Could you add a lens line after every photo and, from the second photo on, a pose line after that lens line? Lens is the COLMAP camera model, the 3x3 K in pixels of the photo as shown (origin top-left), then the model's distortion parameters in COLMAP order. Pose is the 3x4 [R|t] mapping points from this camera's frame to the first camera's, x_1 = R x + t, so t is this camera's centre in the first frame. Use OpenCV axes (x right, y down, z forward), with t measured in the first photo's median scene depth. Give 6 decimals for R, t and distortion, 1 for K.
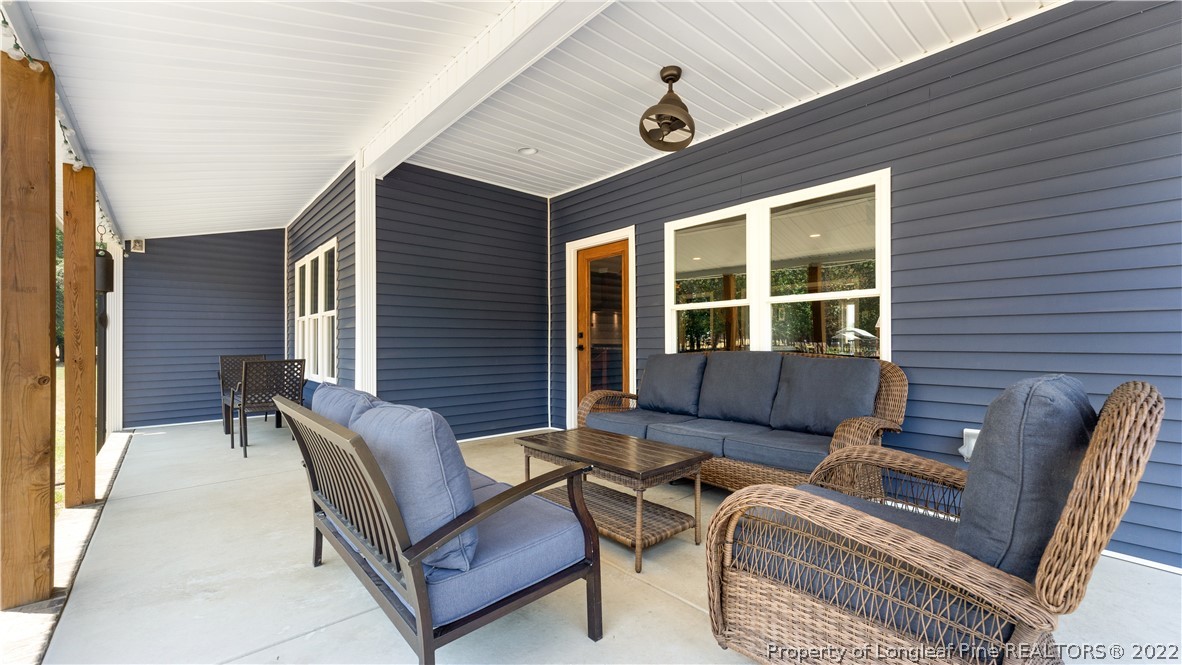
lens RADIAL K [[476.8, 0, 590.1], [0, 476.8, 339.4], [0, 0, 1]] dist [-0.000232, 0.000168]
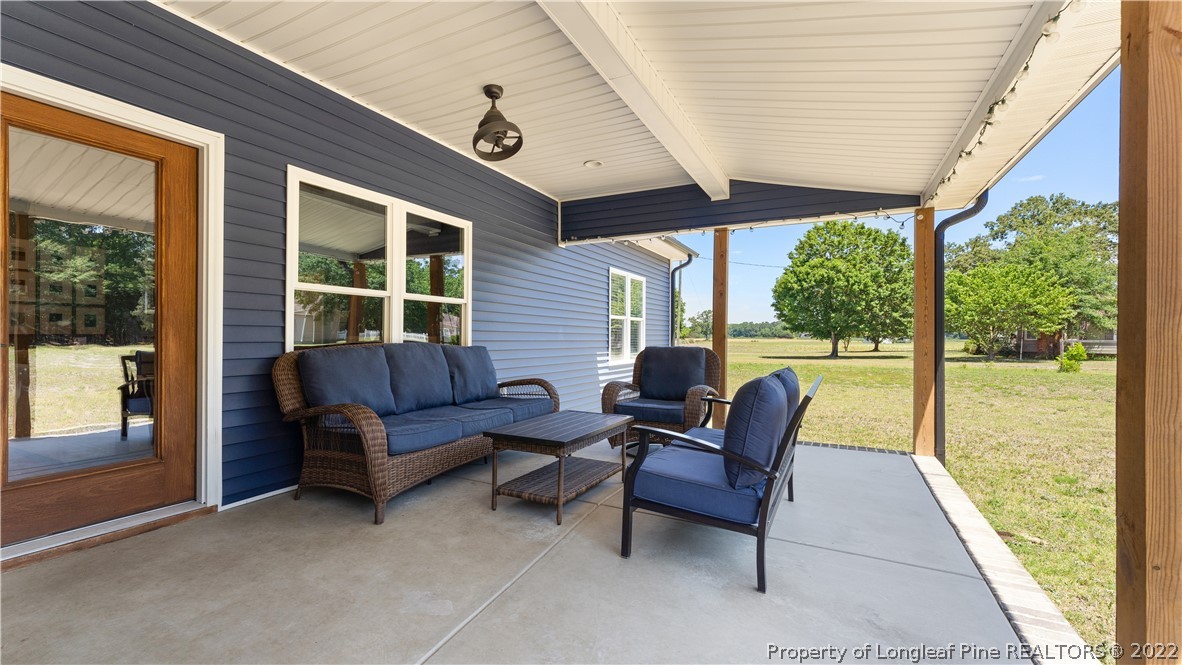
lens RADIAL K [[476.8, 0, 590.8], [0, 476.8, 336.3], [0, 0, 1]] dist [-0.000232, 0.000168]
pose [[-0.369635, -0.001207, 0.929176, -0.730366], [-0.015731, 0.999864, -0.004959, 0.007477], [-0.929044, -0.016449, -0.369604, 0.930650]]
